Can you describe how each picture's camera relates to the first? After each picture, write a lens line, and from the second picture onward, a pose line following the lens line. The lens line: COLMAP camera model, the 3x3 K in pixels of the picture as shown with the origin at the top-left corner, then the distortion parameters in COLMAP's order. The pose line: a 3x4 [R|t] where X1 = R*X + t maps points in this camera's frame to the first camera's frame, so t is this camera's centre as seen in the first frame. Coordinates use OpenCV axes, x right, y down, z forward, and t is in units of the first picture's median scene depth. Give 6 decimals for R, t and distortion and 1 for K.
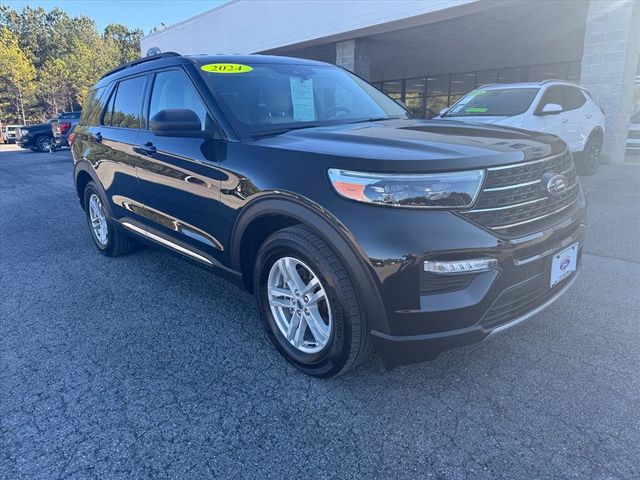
lens RADIAL K [[455.9, 0, 317.5], [0, 455.9, 240.7], [0, 0, 1]] dist [0.014529, -0.008502]
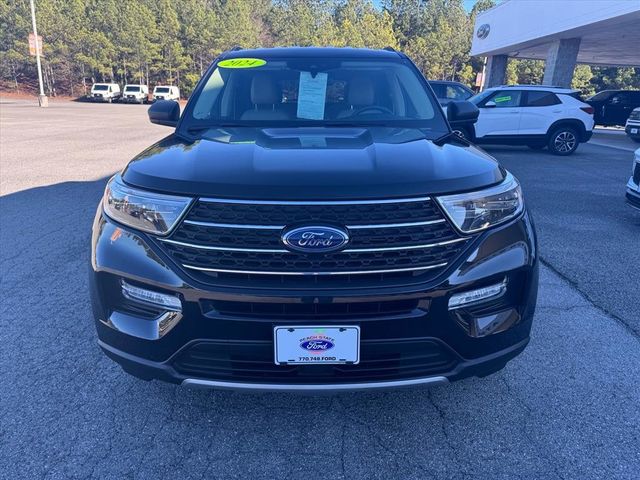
lens RADIAL K [[455.9, 0, 321.6], [0, 455.9, 241.8], [0, 0, 1]] dist [0.014529, -0.008502]
pose [[0.746363, 0.257057, -0.613893, 0.633753], [-0.227359, 0.965386, 0.127819, -0.139383], [0.625501, 0.044175, 0.778972, 0.279656]]
